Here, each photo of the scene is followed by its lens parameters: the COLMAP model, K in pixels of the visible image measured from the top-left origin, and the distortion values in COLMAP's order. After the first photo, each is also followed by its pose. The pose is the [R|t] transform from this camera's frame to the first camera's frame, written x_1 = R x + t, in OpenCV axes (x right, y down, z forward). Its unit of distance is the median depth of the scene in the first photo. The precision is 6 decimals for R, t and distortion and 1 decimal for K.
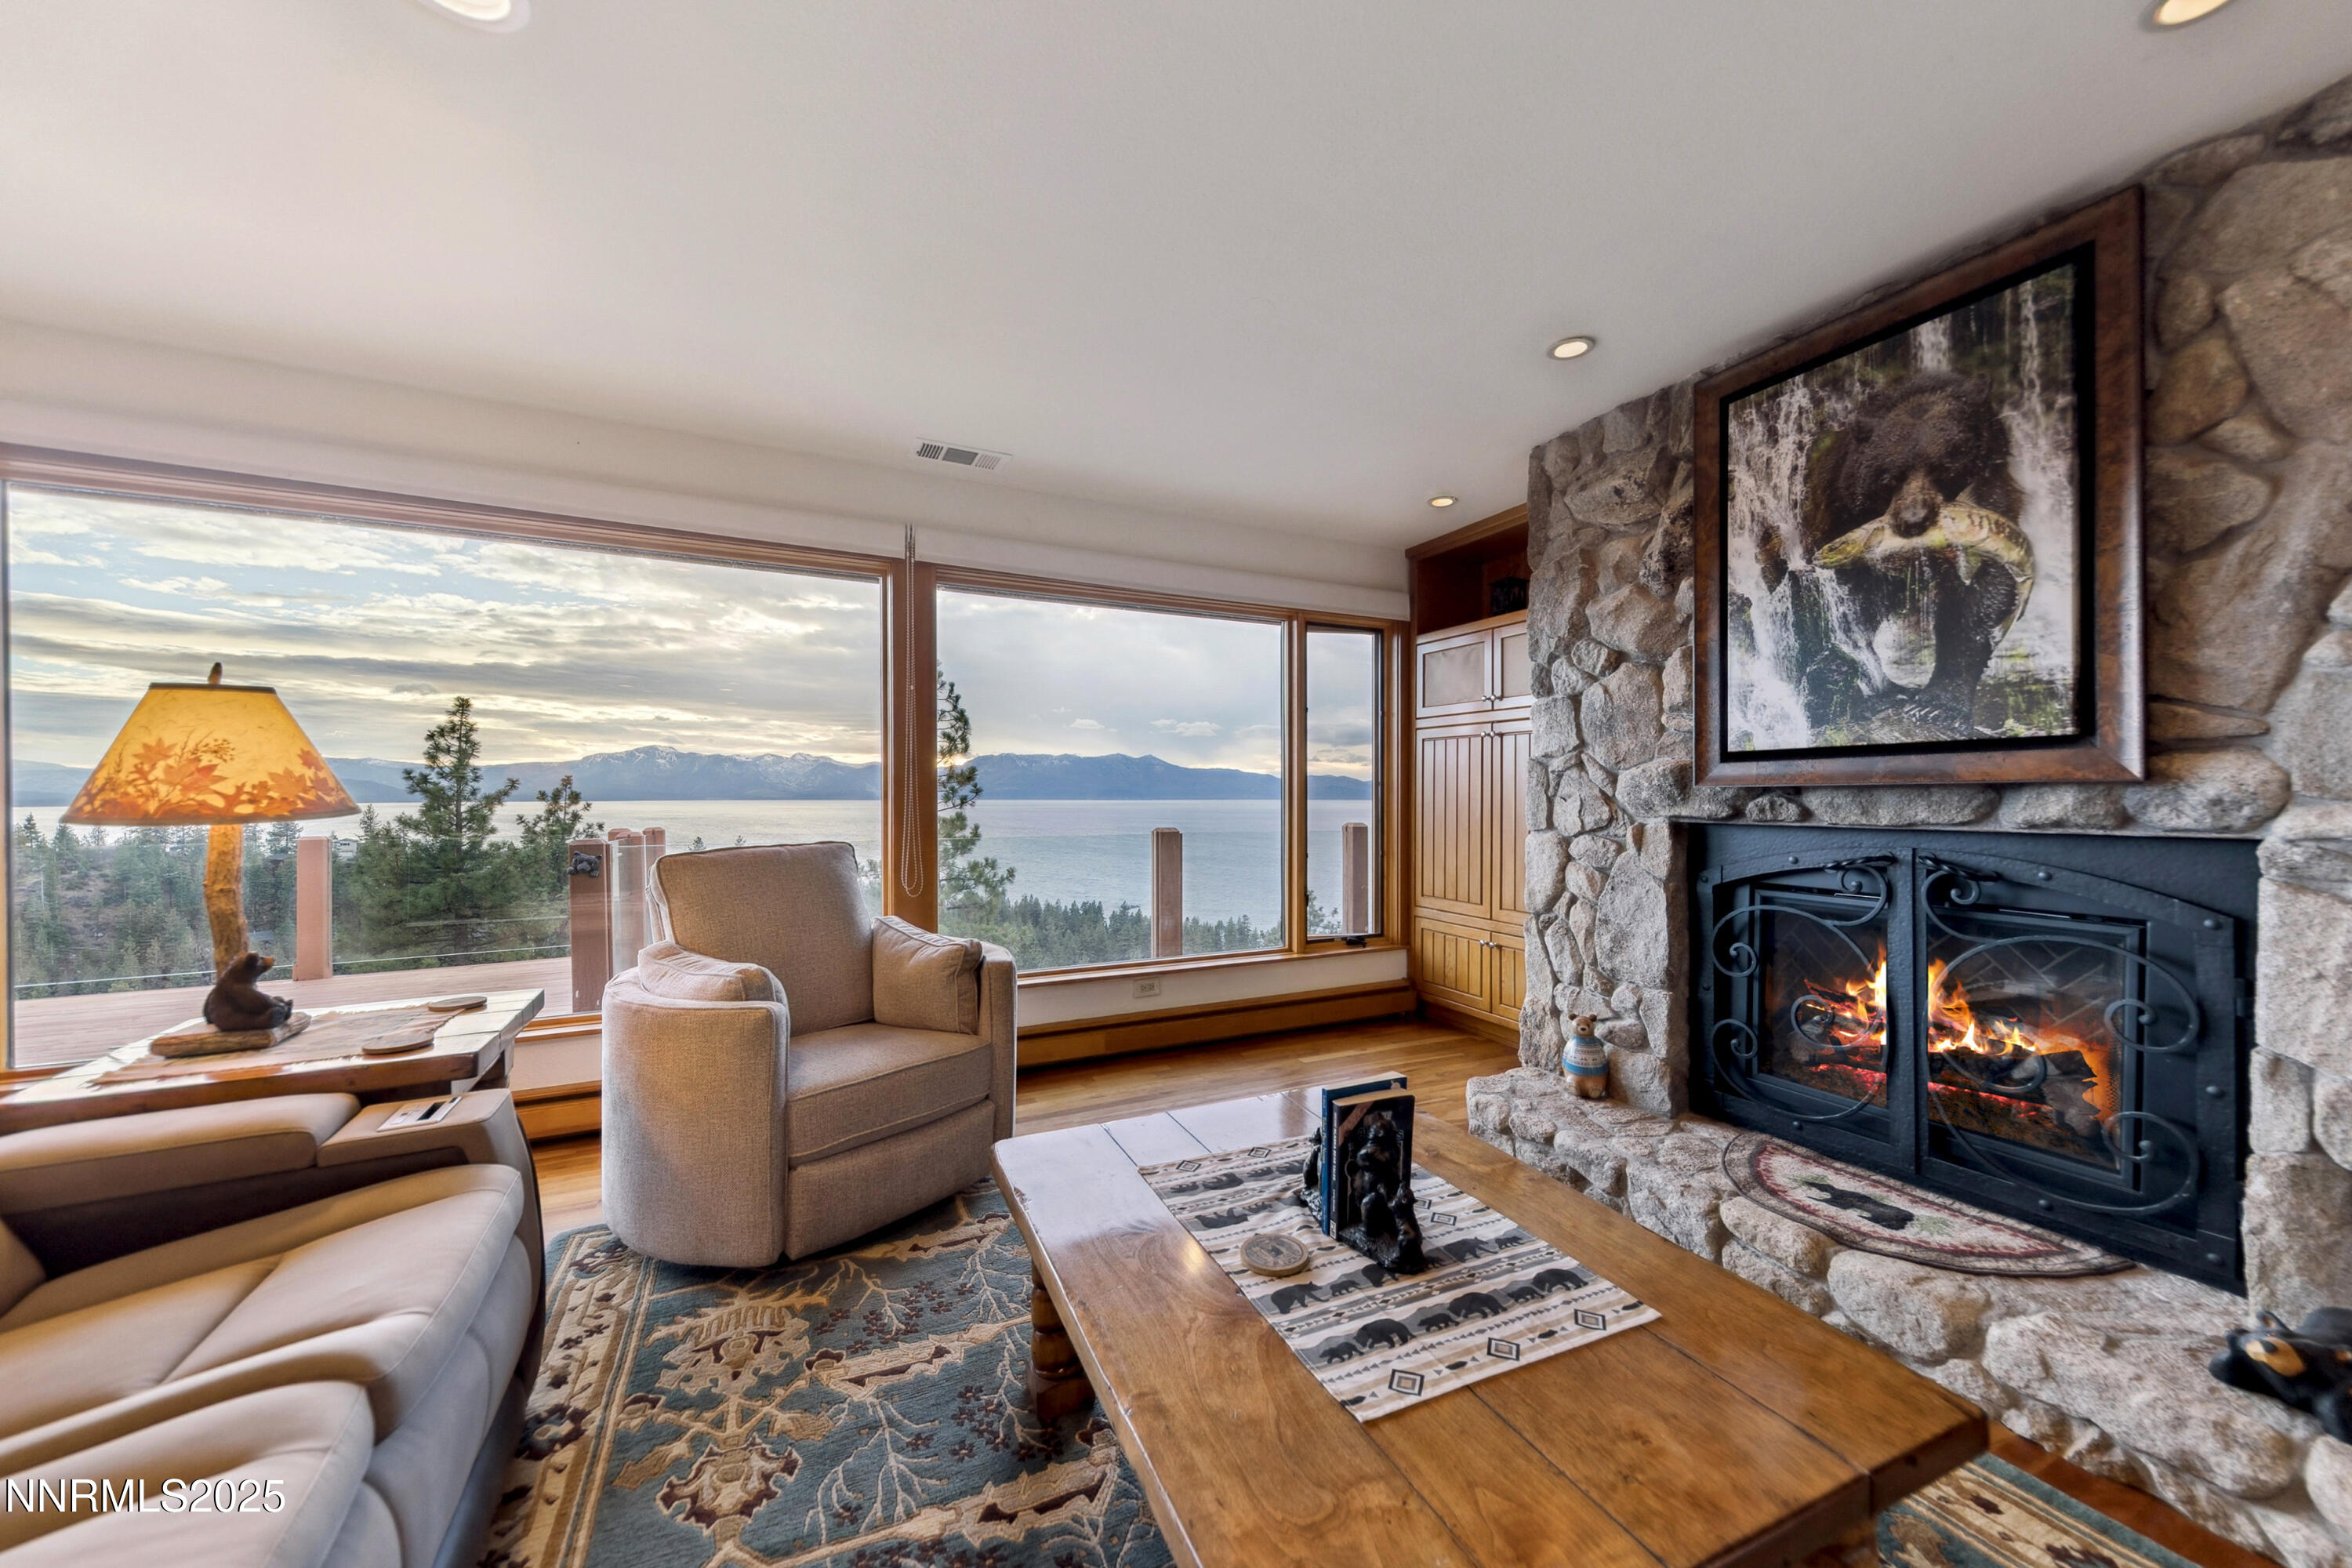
lens RADIAL K [[875.4, 0, 1187.3], [0, 875.4, 804.4], [0, 0, 1]] dist [-0.000966, -0.001109]
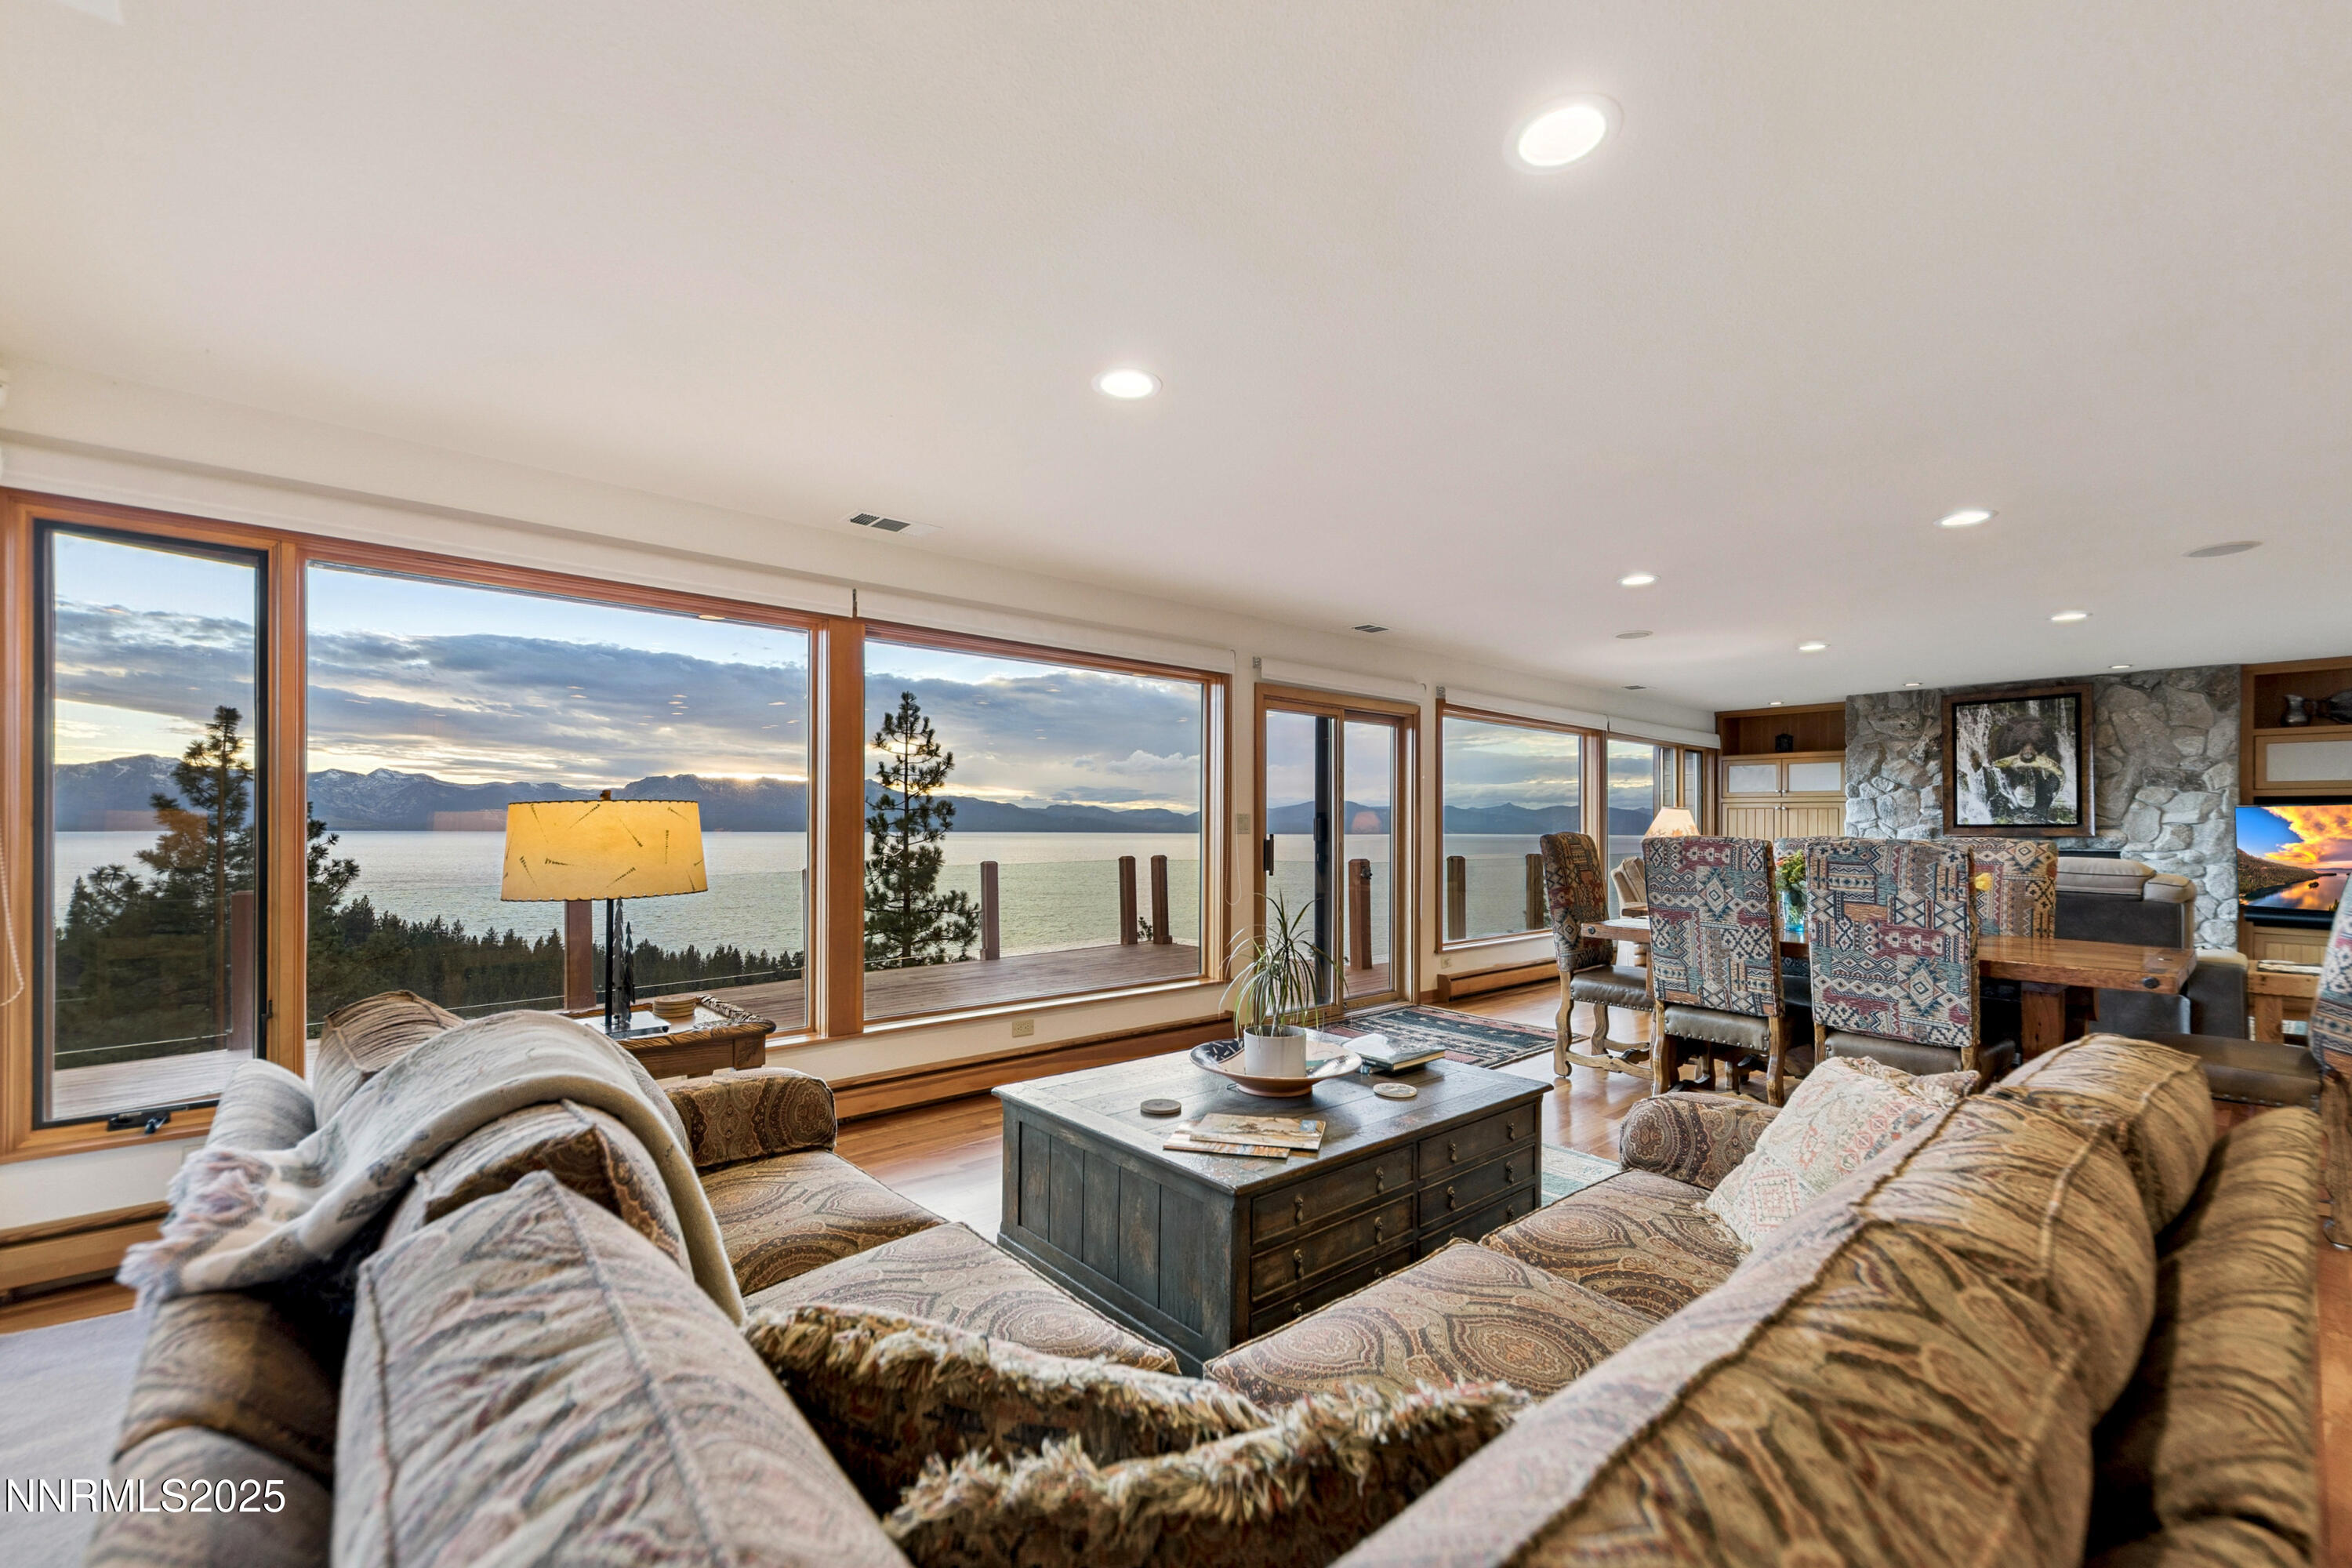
lens RADIAL K [[962.7, 0, 1182.0], [0, 962.7, 820.3], [0, 0, 1]] dist [0.003982, 0.000072]
pose [[0.965201, 0.005713, 0.261446, -2.839871], [-0.001175, 0.999846, -0.017511, -0.013286], [-0.261505, 0.016594, 0.965059, -1.499925]]
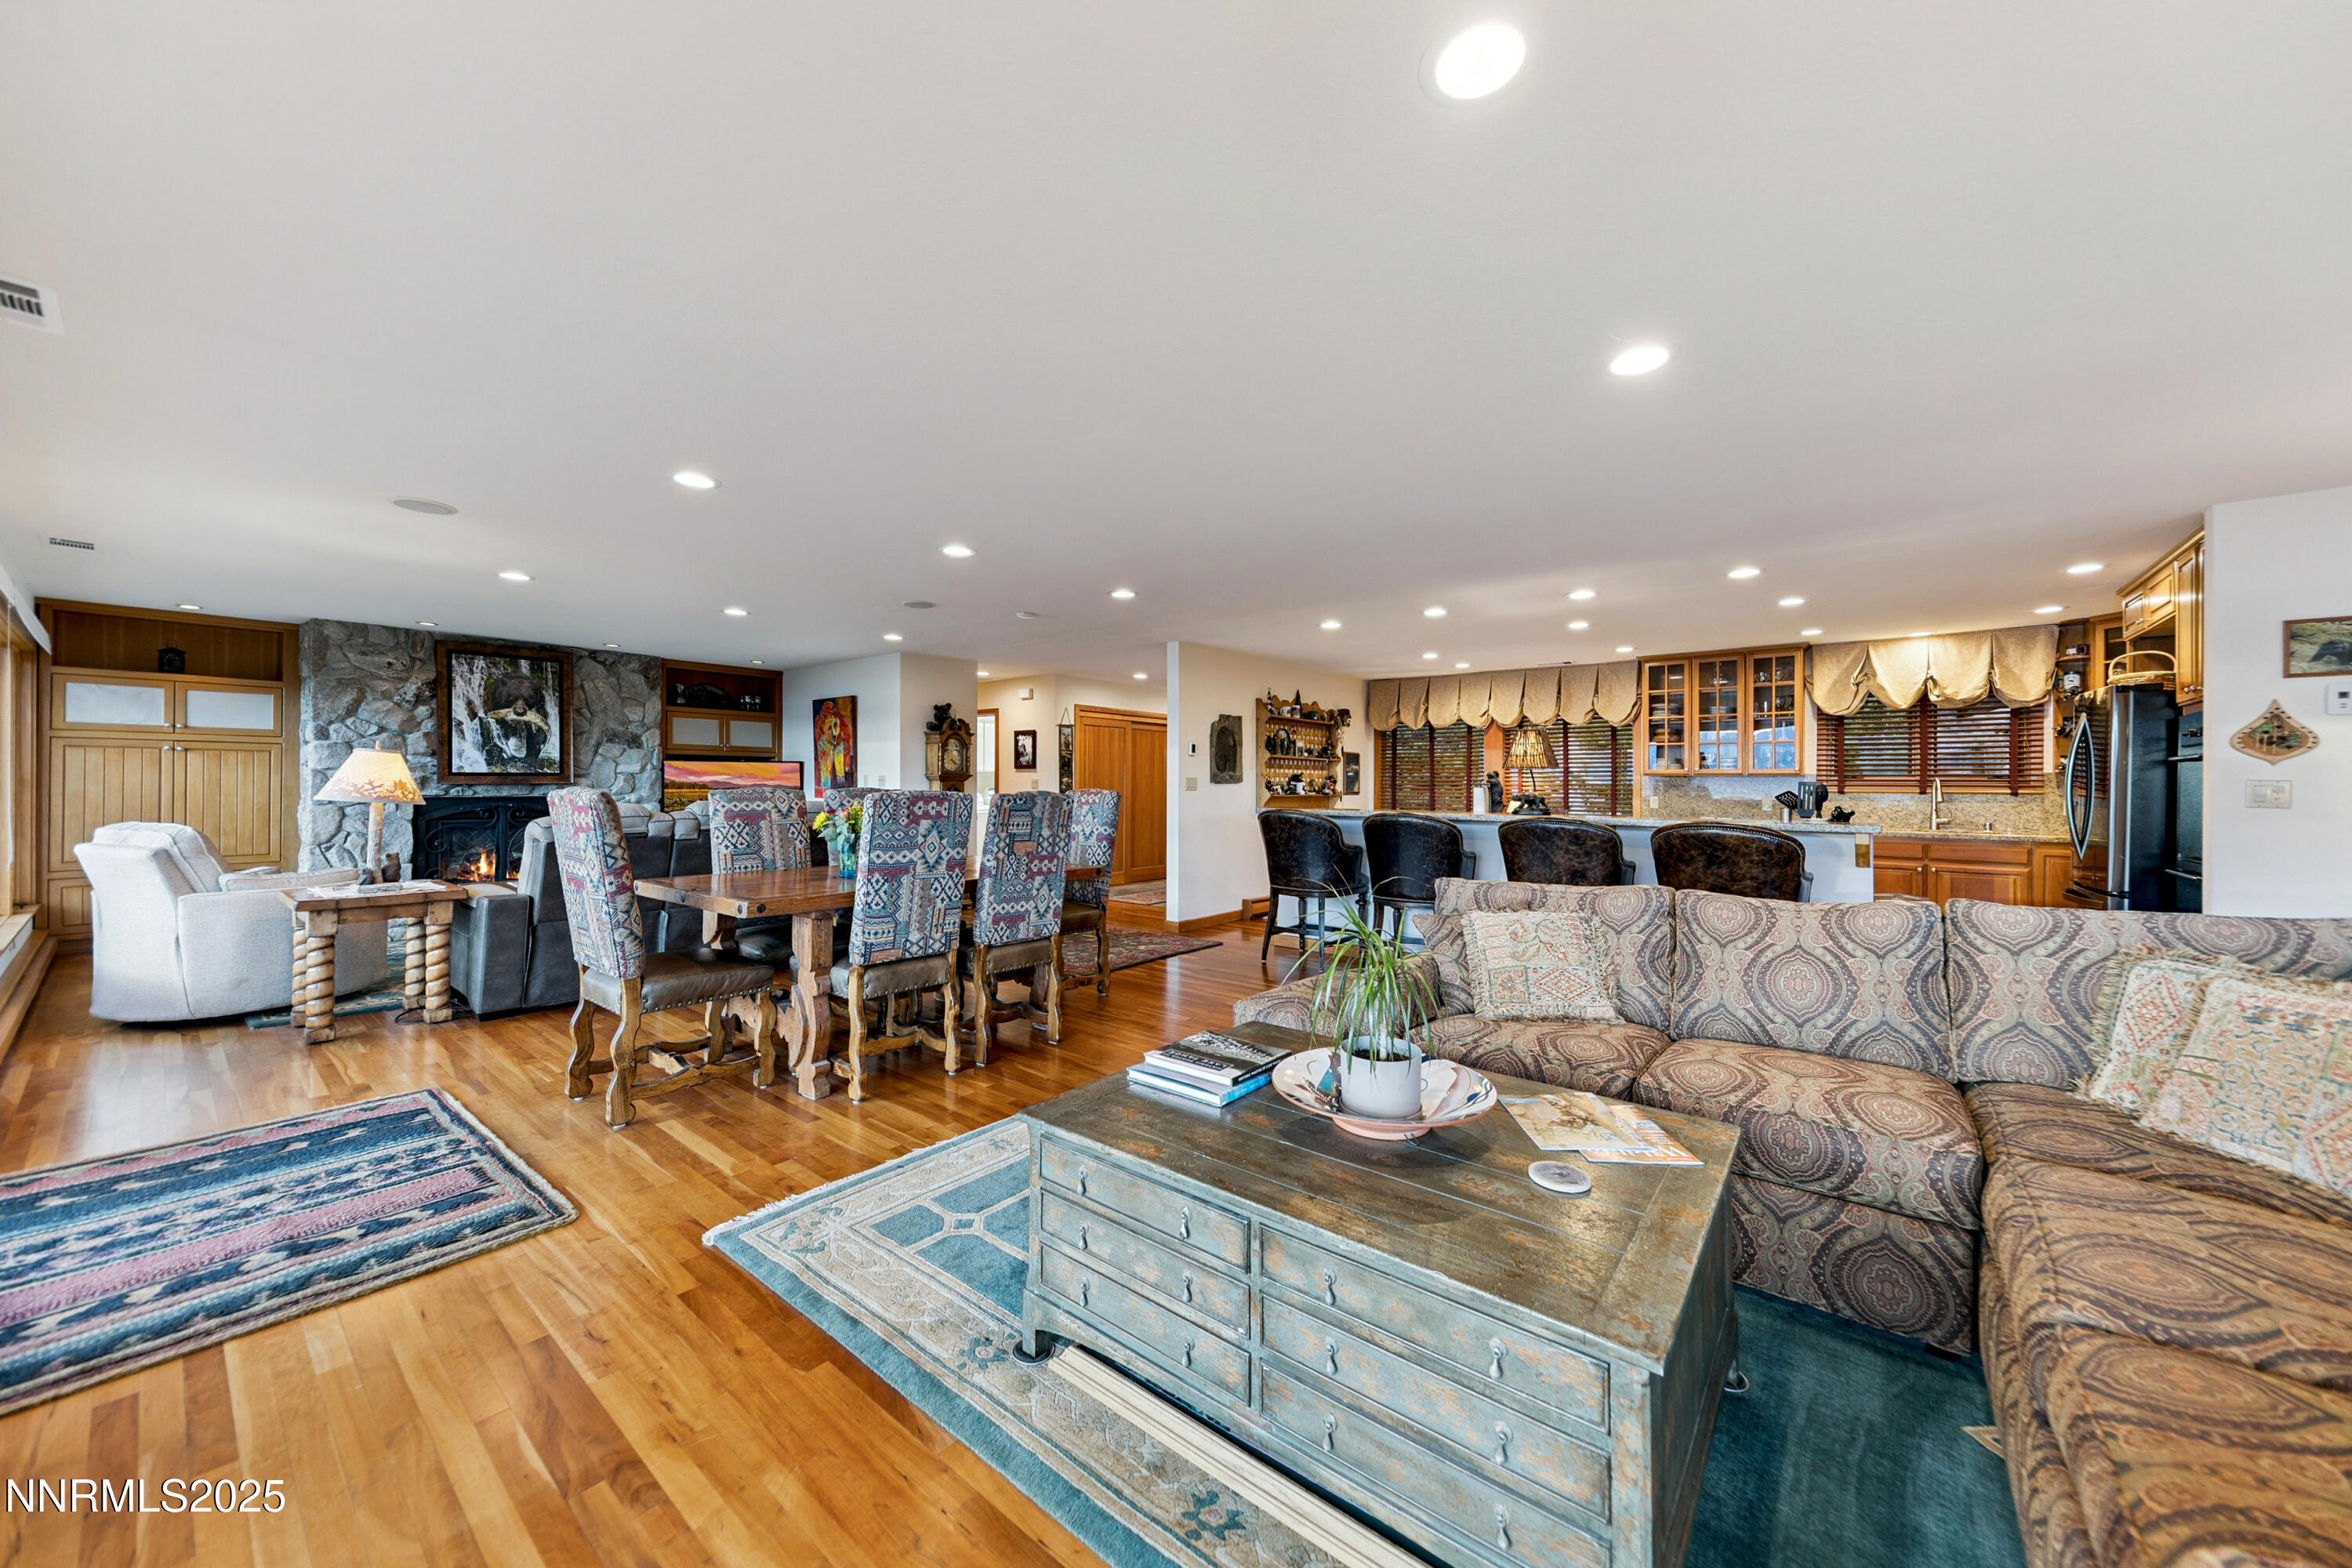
lens RADIAL K [[828.1, 0, 1184.2], [0, 828.1, 784.4], [0, 0, 1]] dist [-0.001657, -0.000321]
pose [[-0.442443, -0.006531, 0.896773, -3.034262], [0.003661, 0.999952, 0.009089, -0.036691], [-0.896789, 0.007304, -0.442398, 0.032994]]
